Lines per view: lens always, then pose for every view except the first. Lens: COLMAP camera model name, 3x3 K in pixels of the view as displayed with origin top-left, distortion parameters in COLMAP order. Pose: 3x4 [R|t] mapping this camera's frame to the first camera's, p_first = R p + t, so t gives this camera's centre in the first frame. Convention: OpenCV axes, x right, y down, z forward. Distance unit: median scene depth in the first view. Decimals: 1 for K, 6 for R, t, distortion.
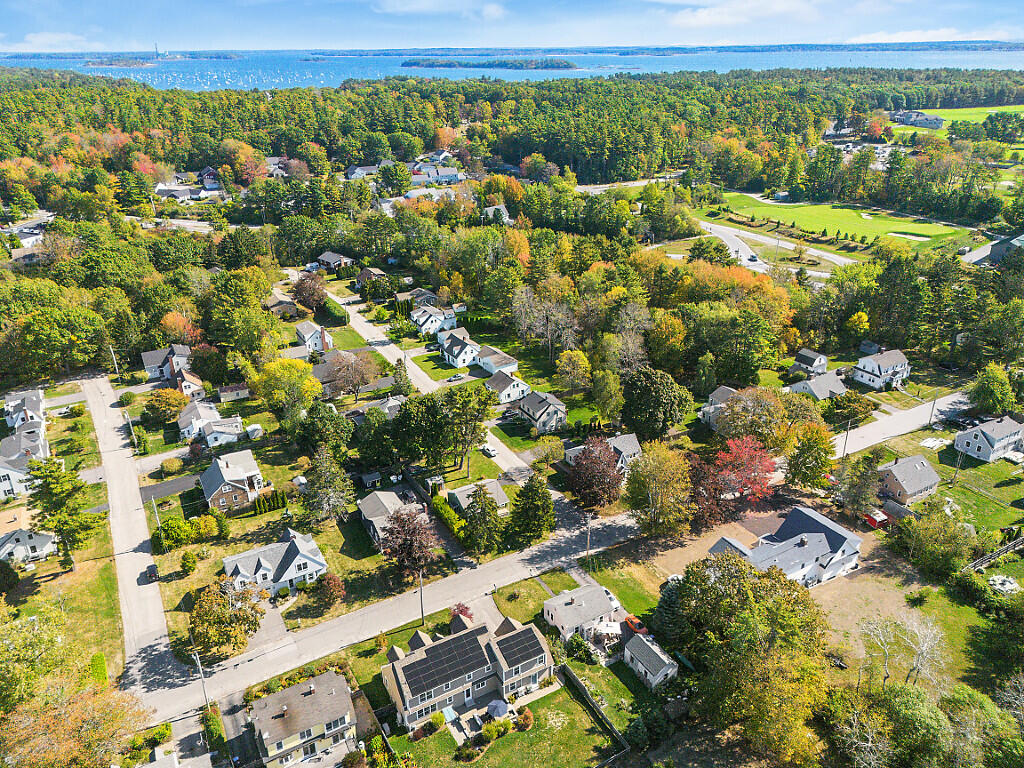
lens RADIAL K [[719.5, 0, 509.9], [0, 719.5, 379.1], [0, 0, 1]] dist [0.079290, -0.078527]
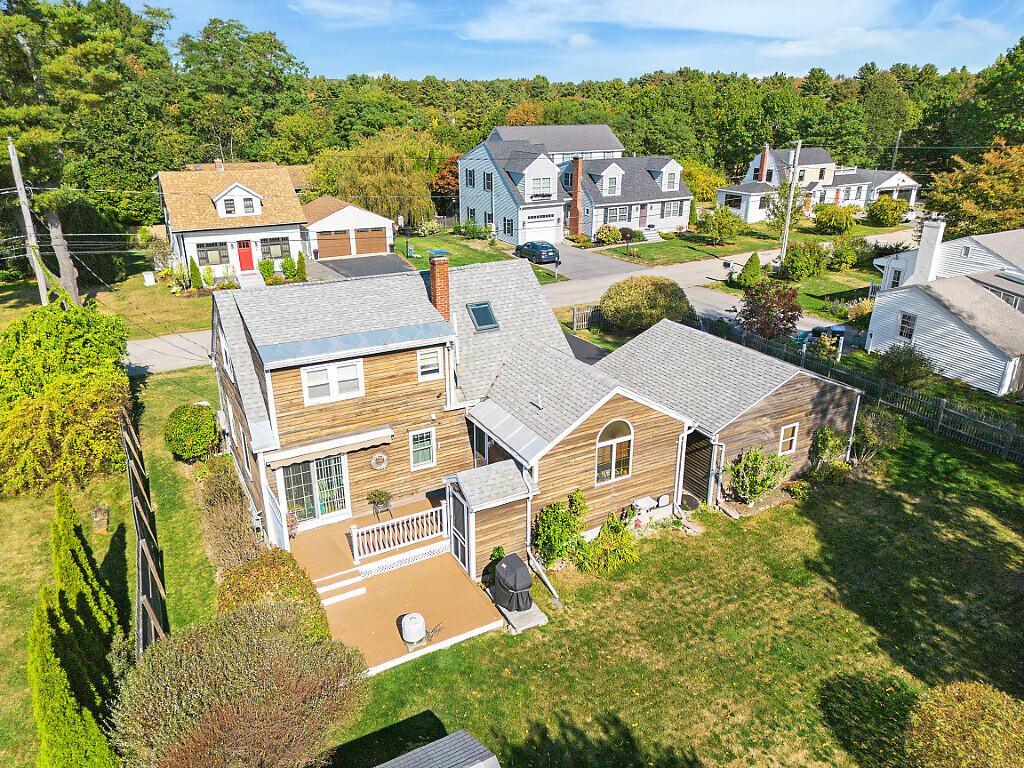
lens RADIAL K [[719.5, 0, 509.9], [0, 719.5, 379.1], [0, 0, 1]] dist [0.079290, -0.078527]
pose [[-0.027074, 0.370146, -0.928579, -0.199565], [-0.410271, 0.842963, 0.347981, 0.064124], [0.911561, 0.390391, 0.129038, 0.818879]]
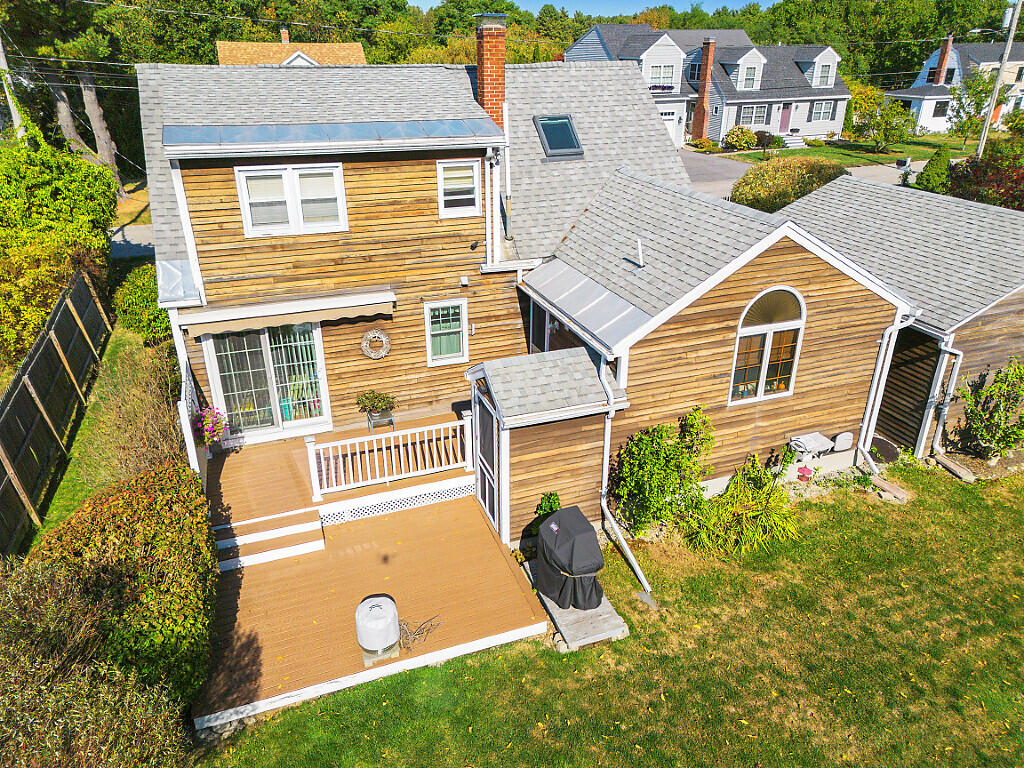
lens RADIAL K [[719.5, 0, 509.9], [0, 719.5, 379.1], [0, 0, 1]] dist [0.079290, -0.078527]
pose [[-0.177155, 0.424019, -0.888157, -0.235852], [-0.400933, 0.793062, 0.458591, 0.086747], [0.898815, 0.437333, 0.029508, 0.830812]]
